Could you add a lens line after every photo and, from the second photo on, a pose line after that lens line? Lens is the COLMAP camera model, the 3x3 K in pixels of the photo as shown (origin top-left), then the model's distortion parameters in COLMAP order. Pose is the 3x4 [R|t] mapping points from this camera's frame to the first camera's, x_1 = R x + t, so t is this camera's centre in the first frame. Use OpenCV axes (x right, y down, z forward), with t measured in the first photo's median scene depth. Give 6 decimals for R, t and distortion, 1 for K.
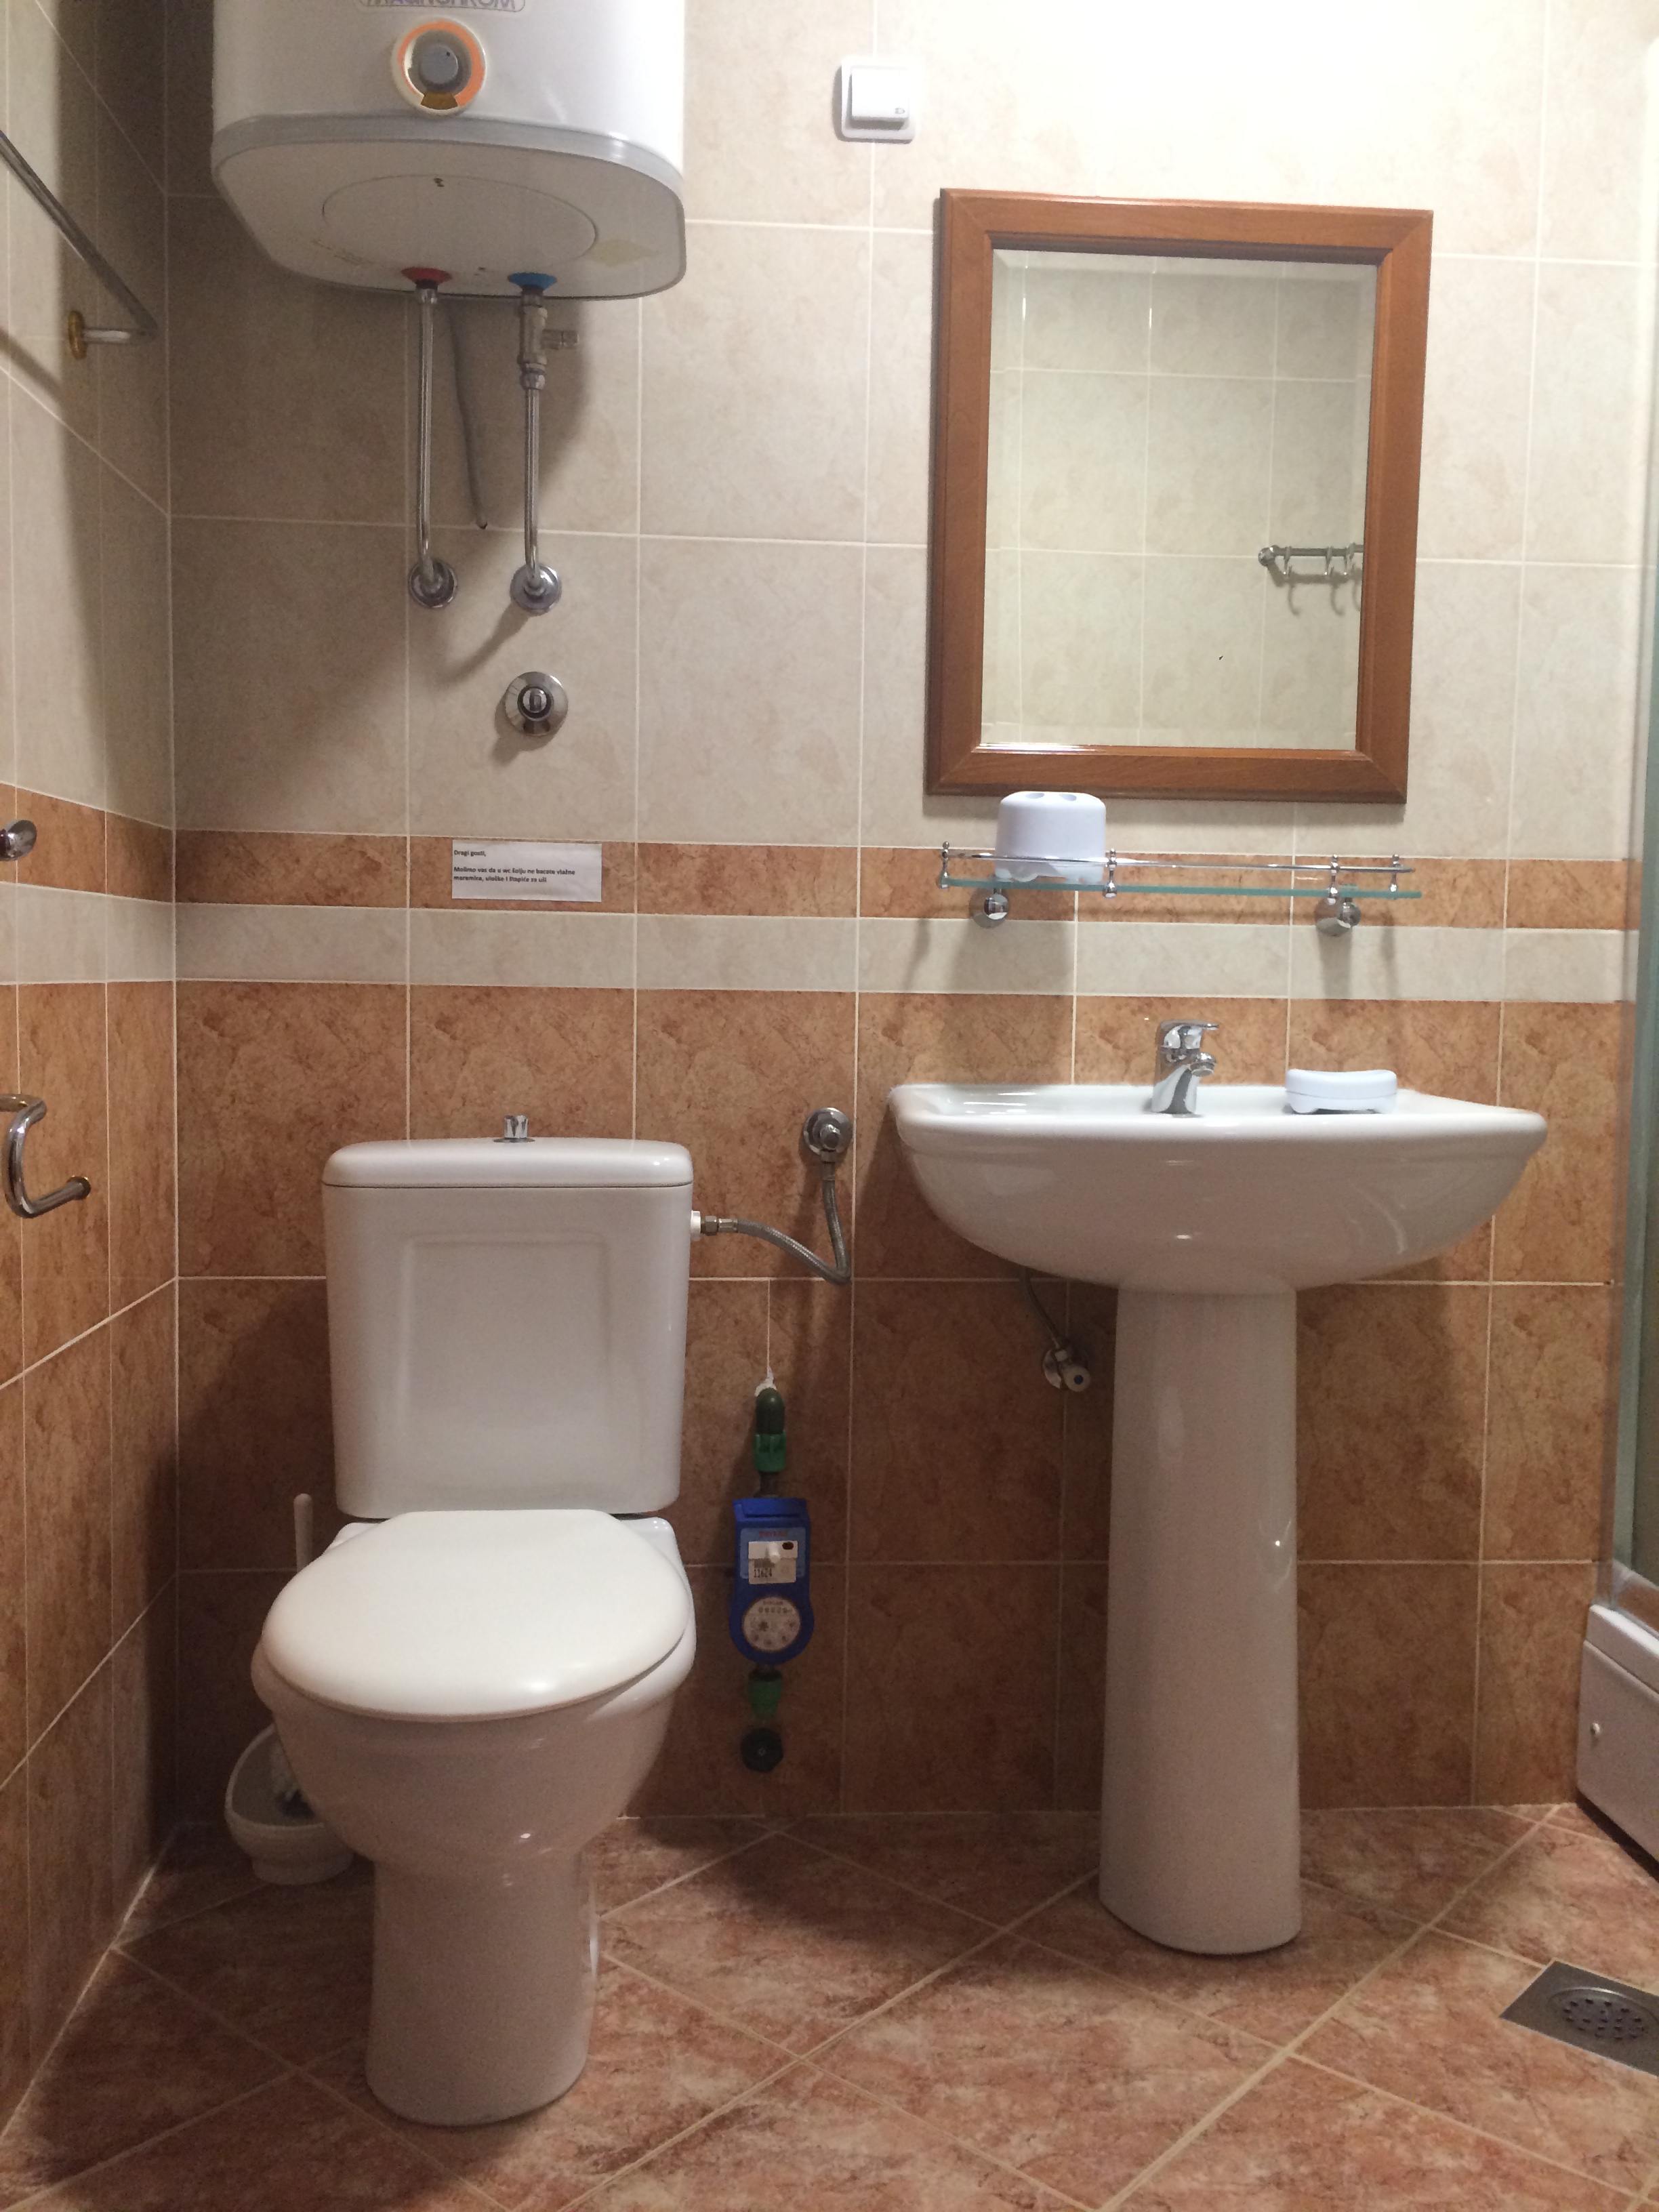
lens RADIAL K [[1921.4, 0, 837.7], [0, 1921.4, 1106.6], [0, 0, 1]] dist [0.079348, -0.105397]
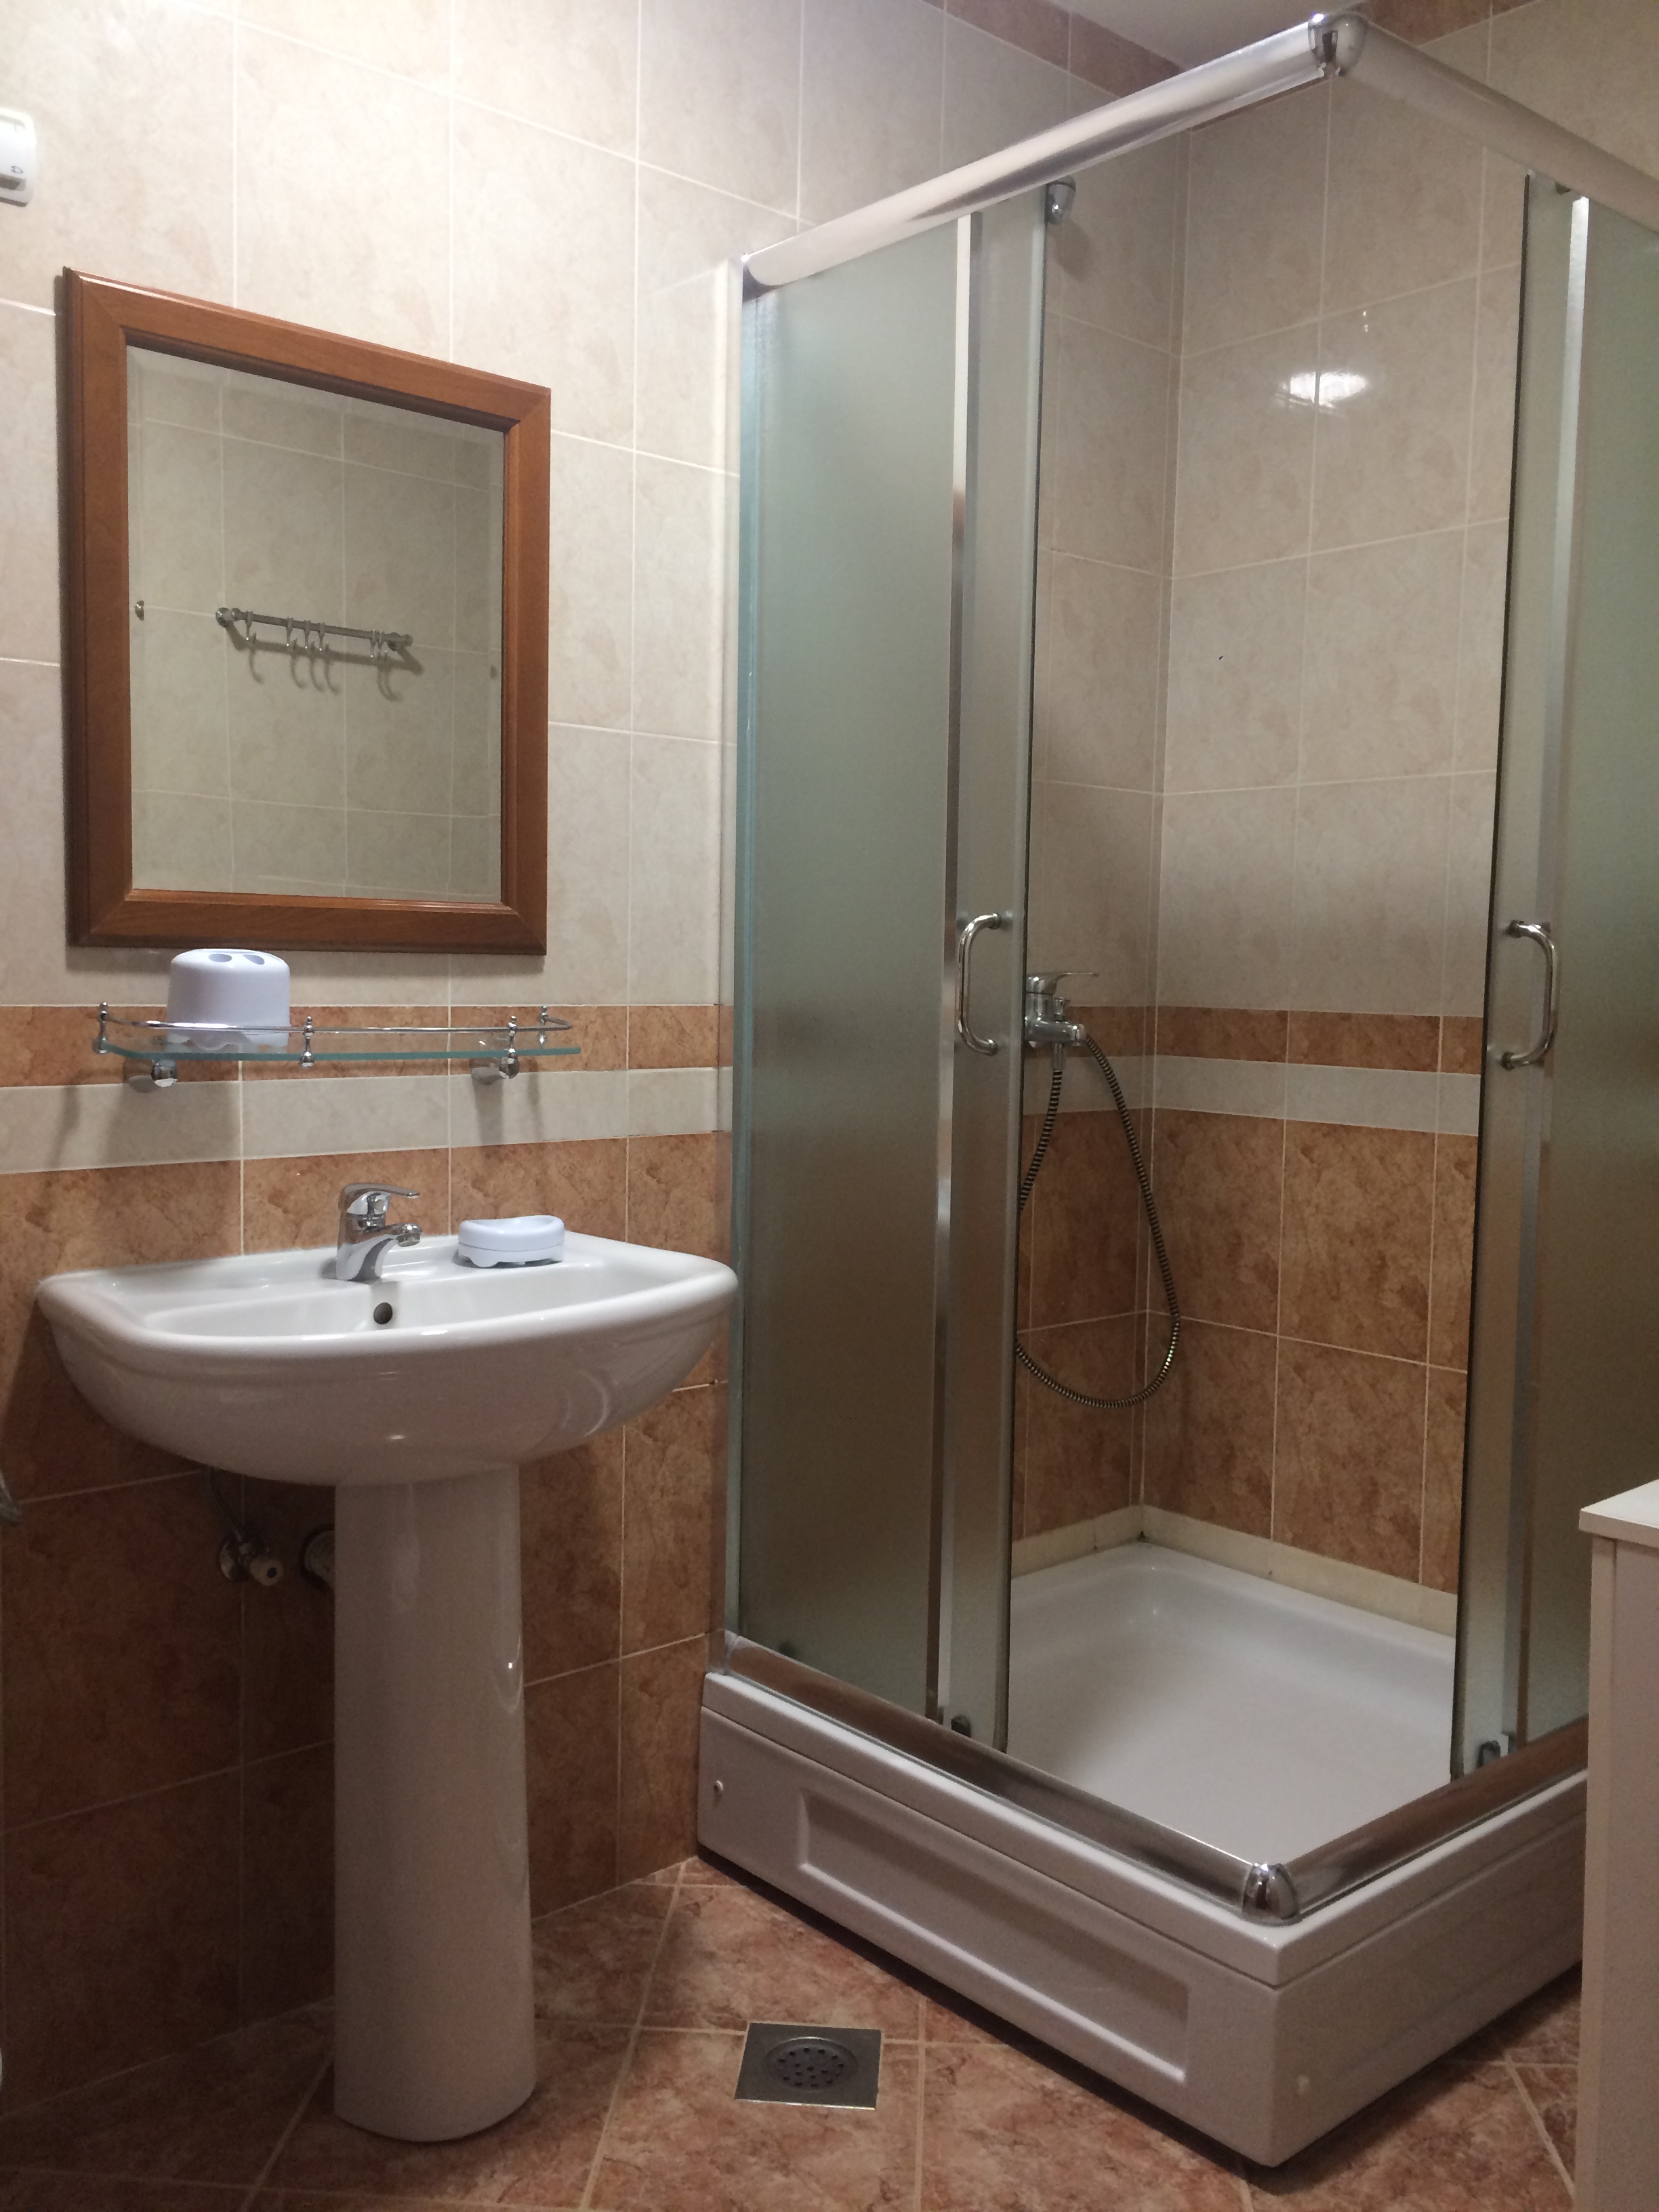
lens RADIAL K [[1921.4, 0, 838.1], [0, 1921.4, 1098.6], [0, 0, 1]] dist [0.079348, -0.105397]
pose [[0.796708, -0.045235, 0.602669, -0.209091], [0.034279, 0.998972, 0.029665, -0.104976], [-0.603391, -0.002975, 0.797440, 0.079030]]
